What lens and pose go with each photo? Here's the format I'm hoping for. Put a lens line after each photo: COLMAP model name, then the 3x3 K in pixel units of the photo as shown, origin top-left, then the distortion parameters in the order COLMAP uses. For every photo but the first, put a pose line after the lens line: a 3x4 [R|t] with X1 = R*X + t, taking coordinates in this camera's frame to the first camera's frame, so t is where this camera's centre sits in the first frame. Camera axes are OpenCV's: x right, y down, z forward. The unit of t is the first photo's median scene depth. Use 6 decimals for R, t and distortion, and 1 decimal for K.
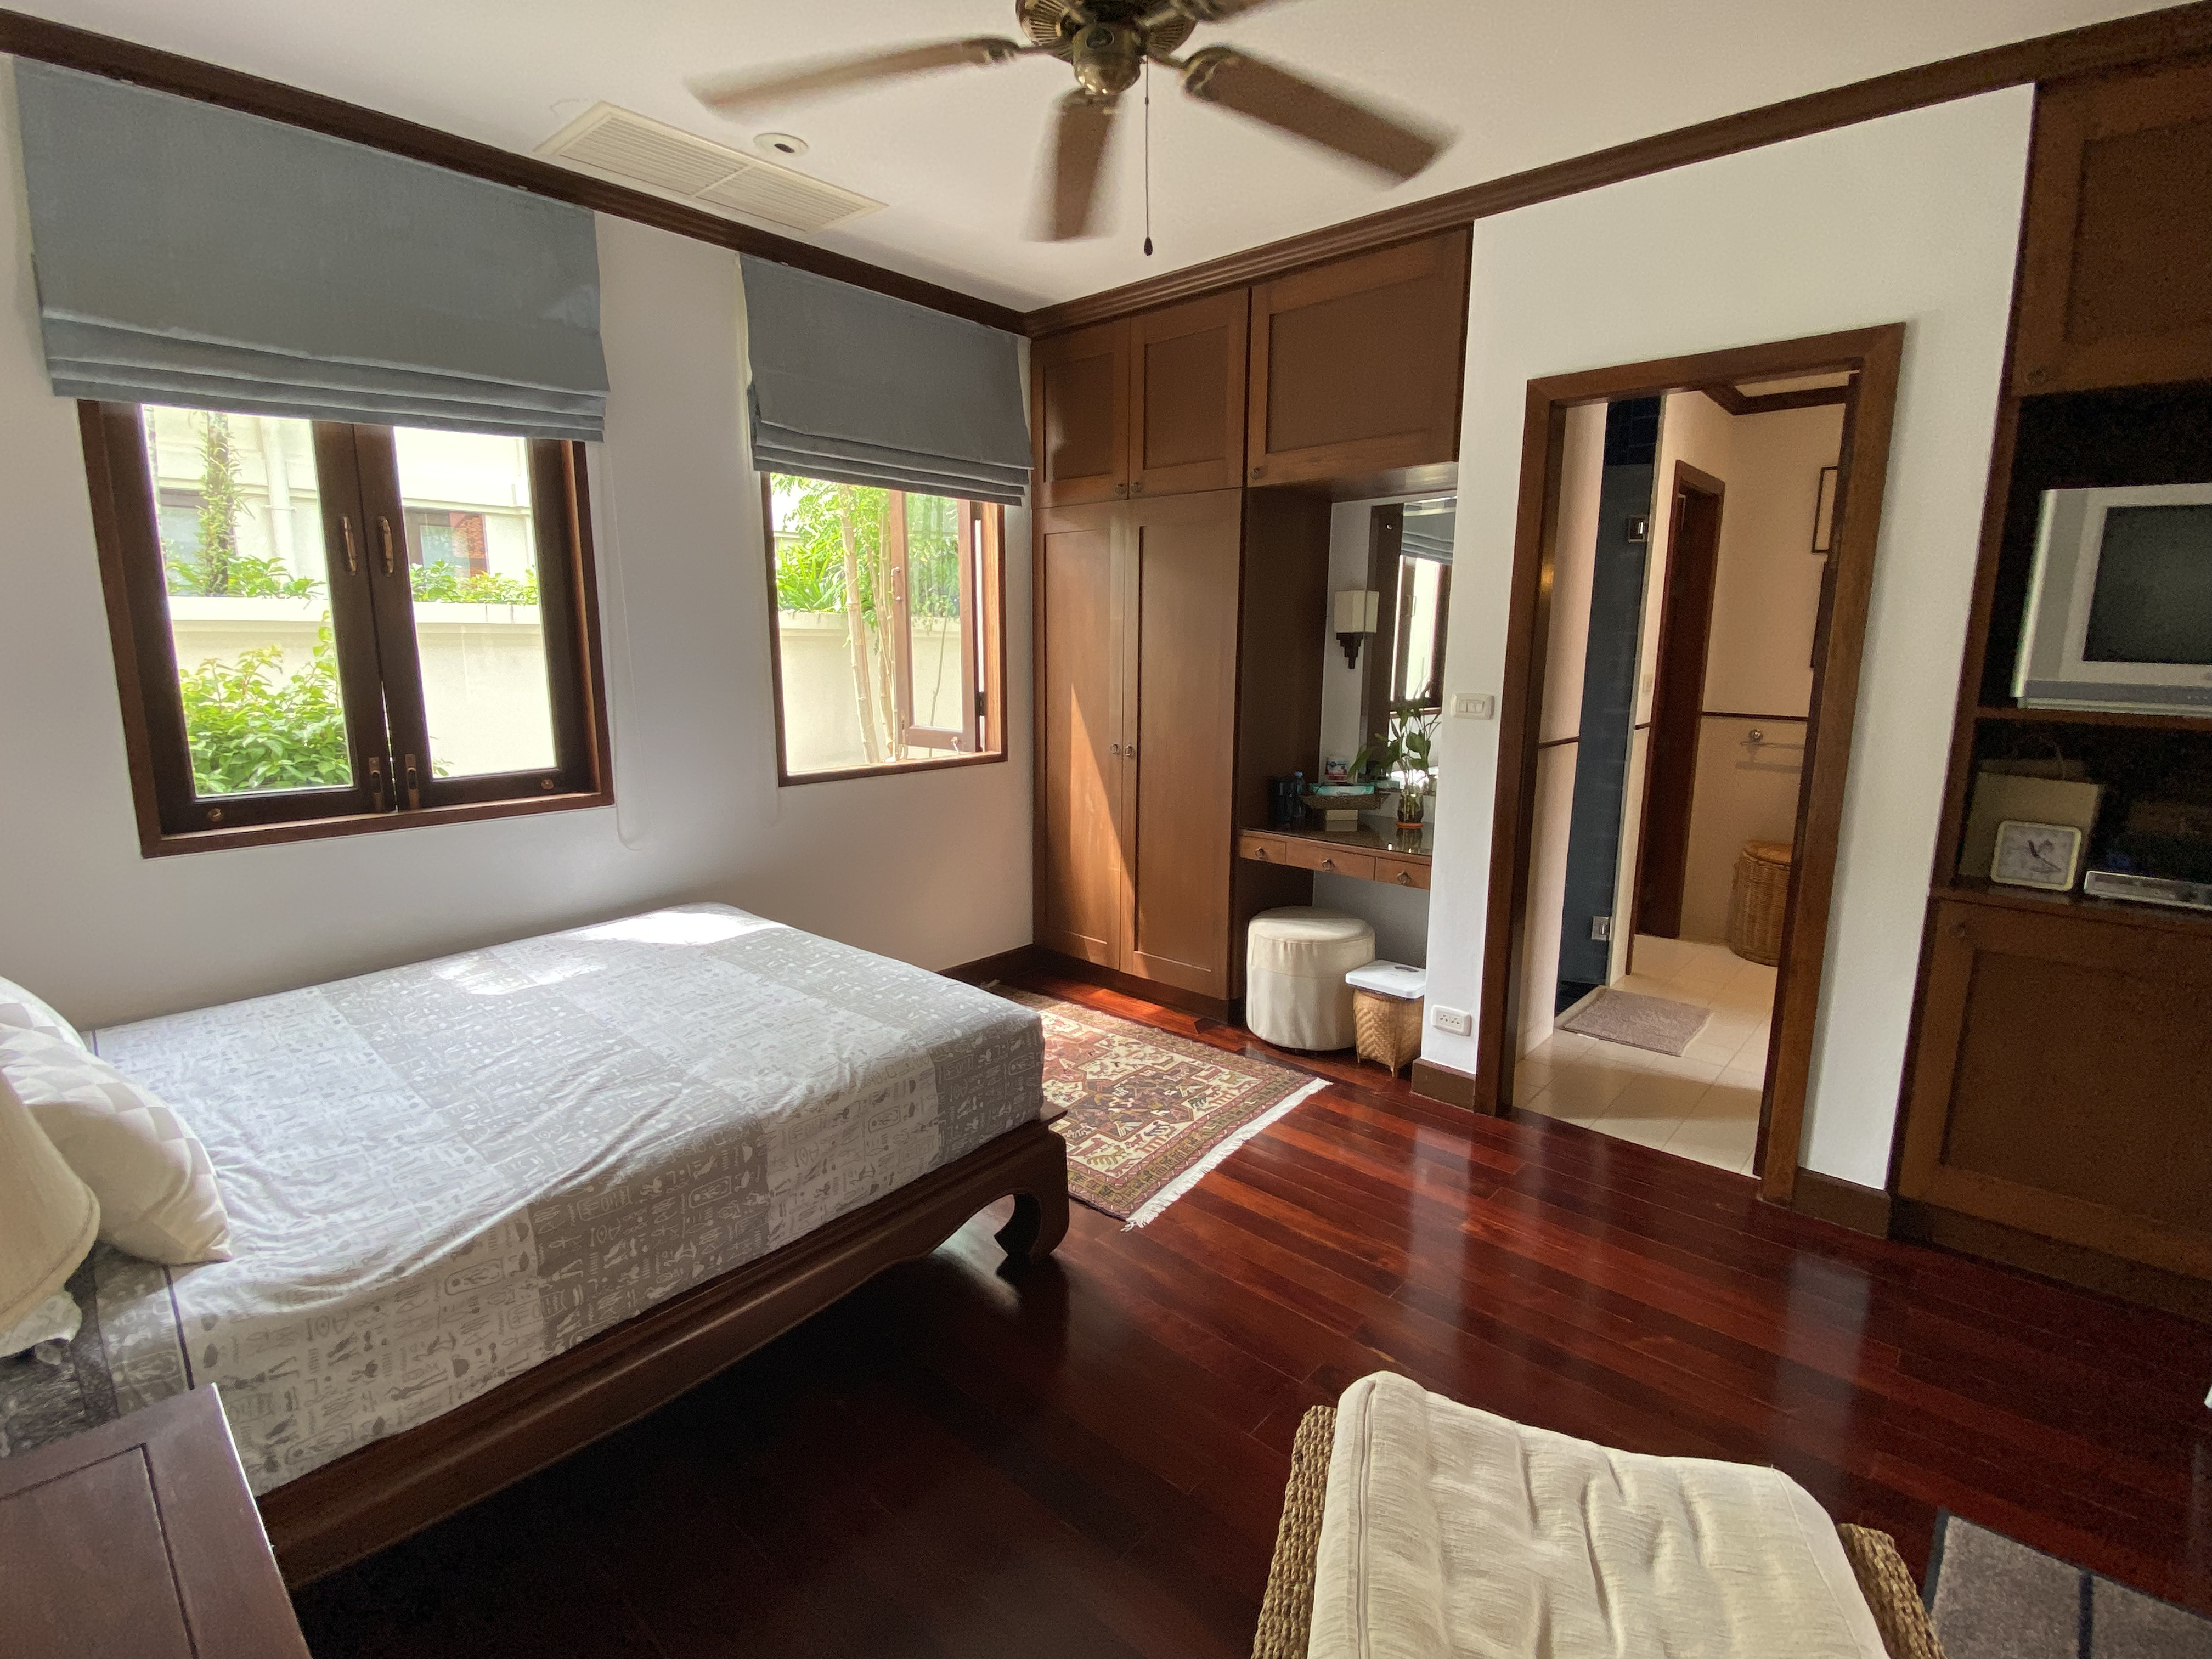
lens RADIAL K [[1036.2, 0, 1102.4], [0, 1036.2, 823.2], [0, 0, 1]] dist [-0.004165, -0.001761]
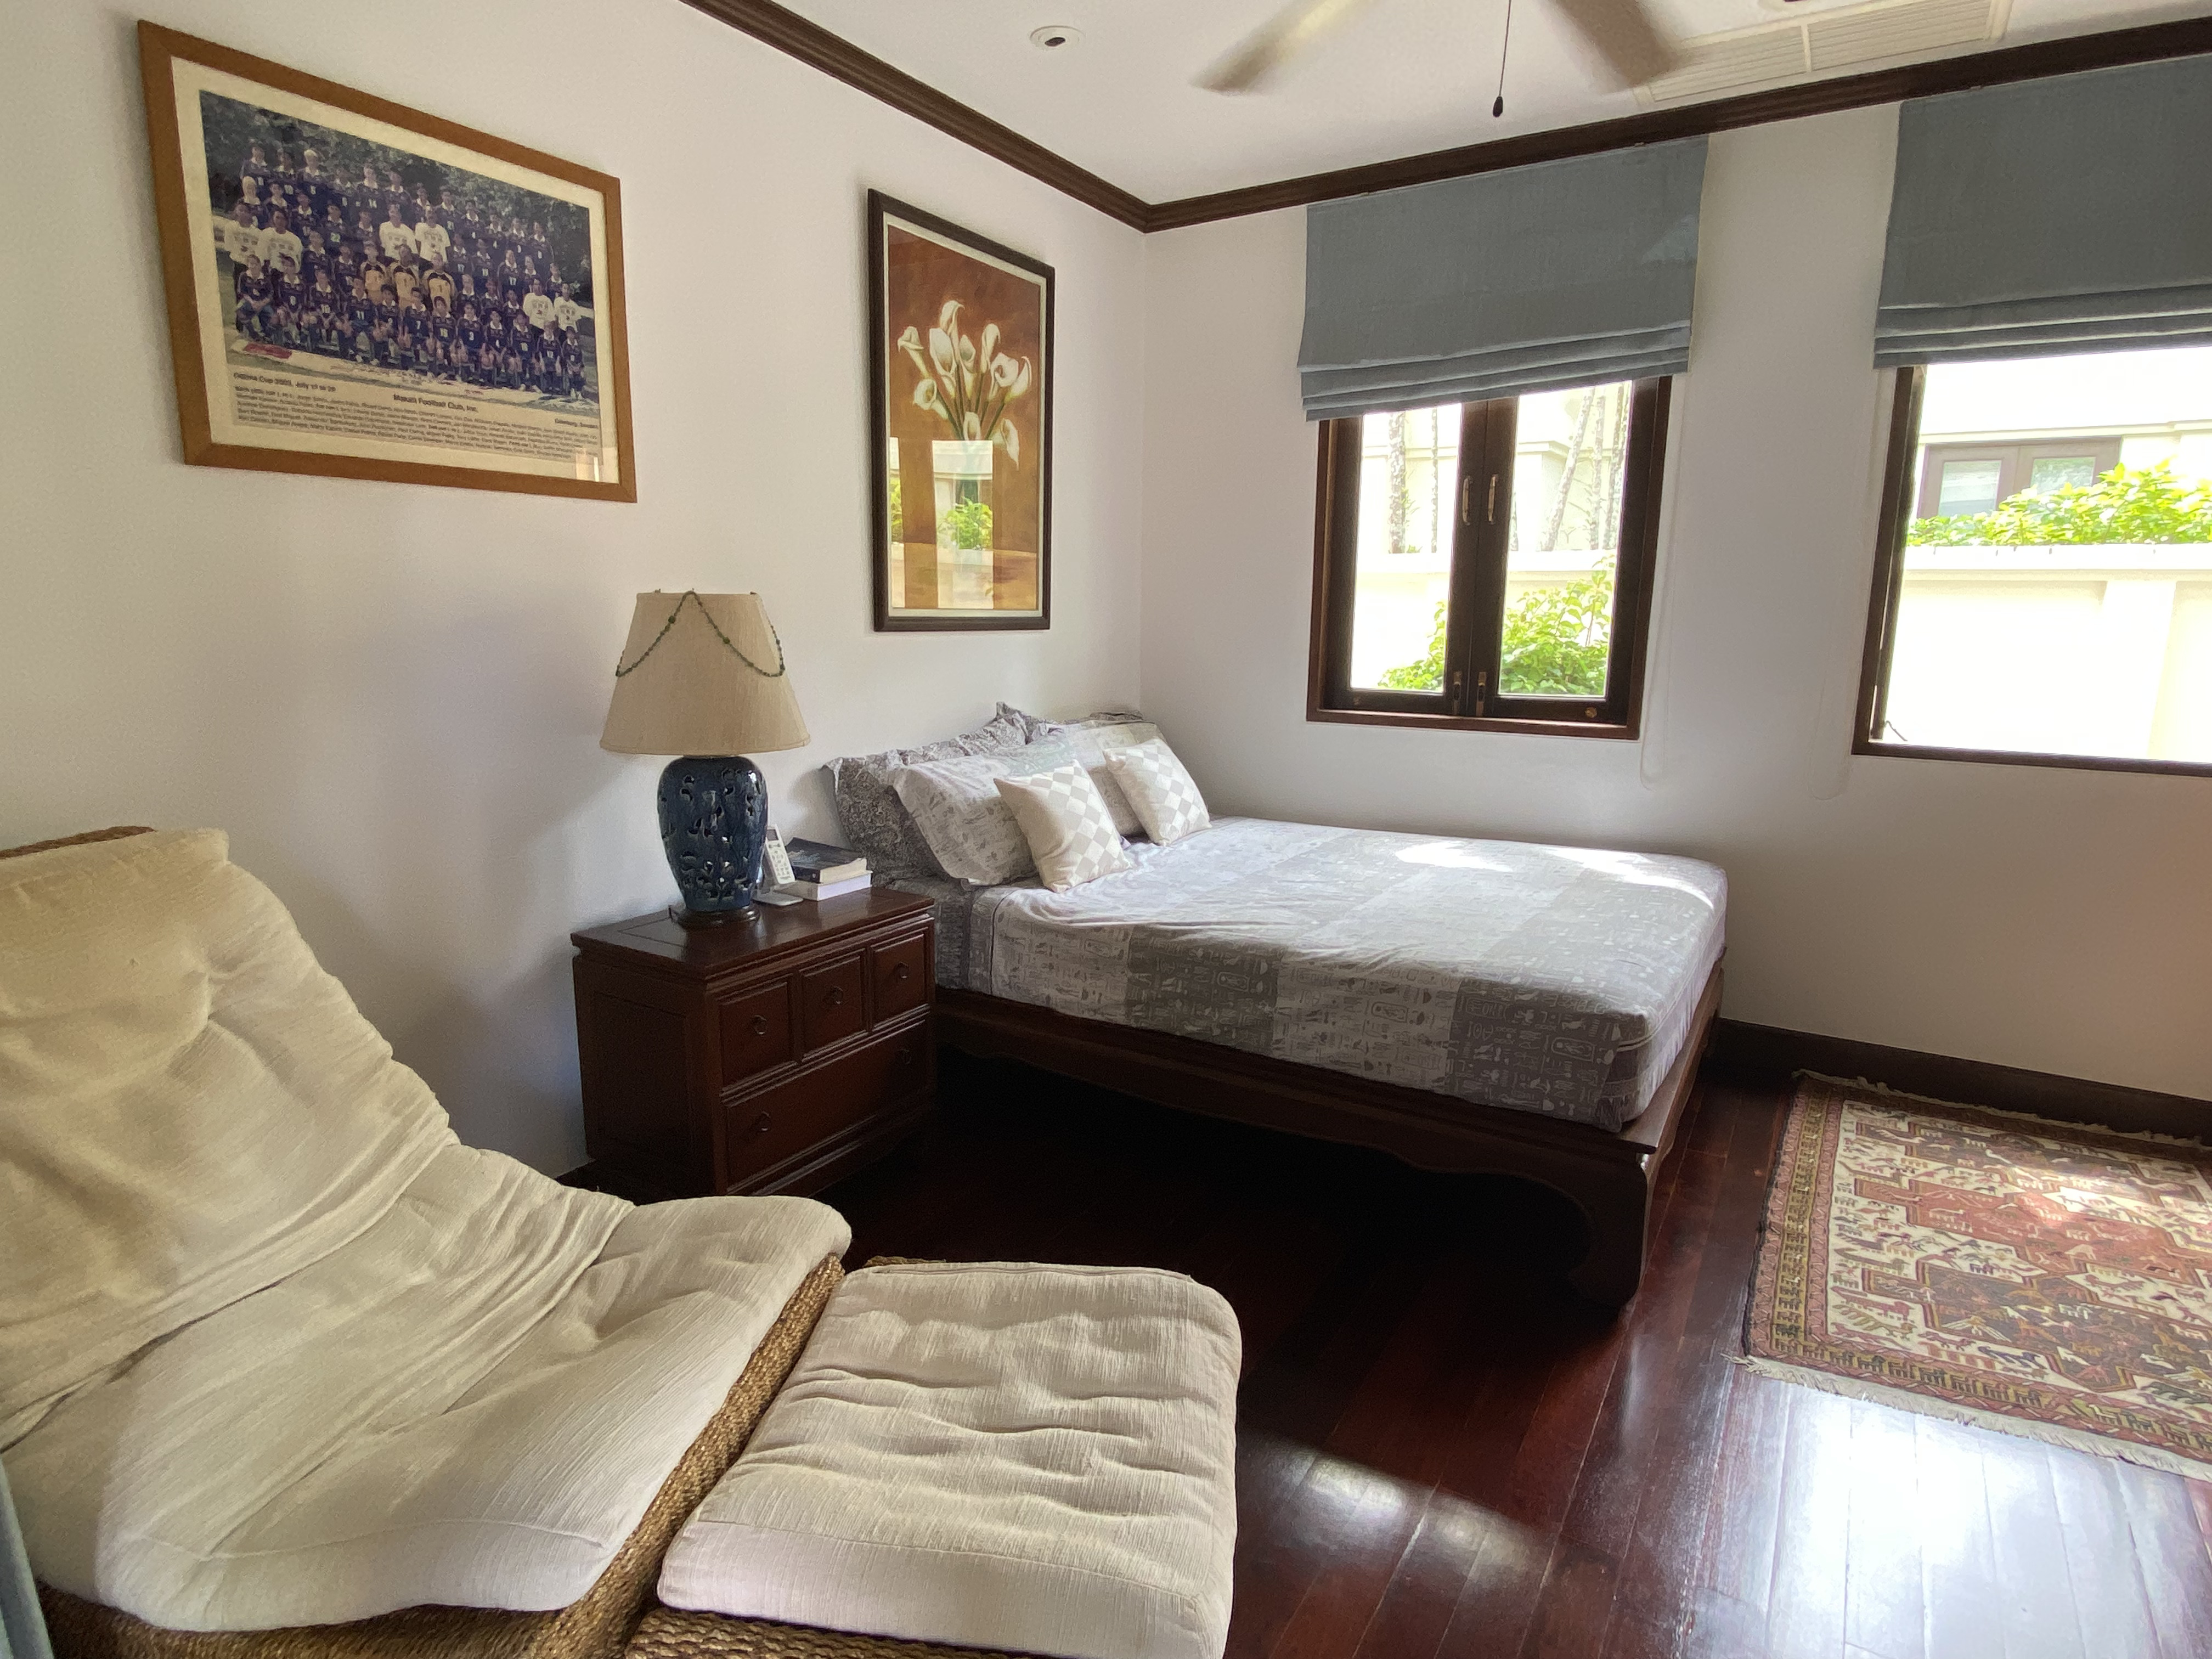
lens RADIAL K [[1216.8, 0, 1101.3], [0, 1216.8, 828.8], [0, 0, 1]] dist [0.016835, -0.014124]
pose [[0.170904, 0.187613, -0.967261, 0.701746], [-0.180531, 0.971047, 0.156449, -0.031062], [0.968607, 0.147882, 0.199826, 0.325093]]
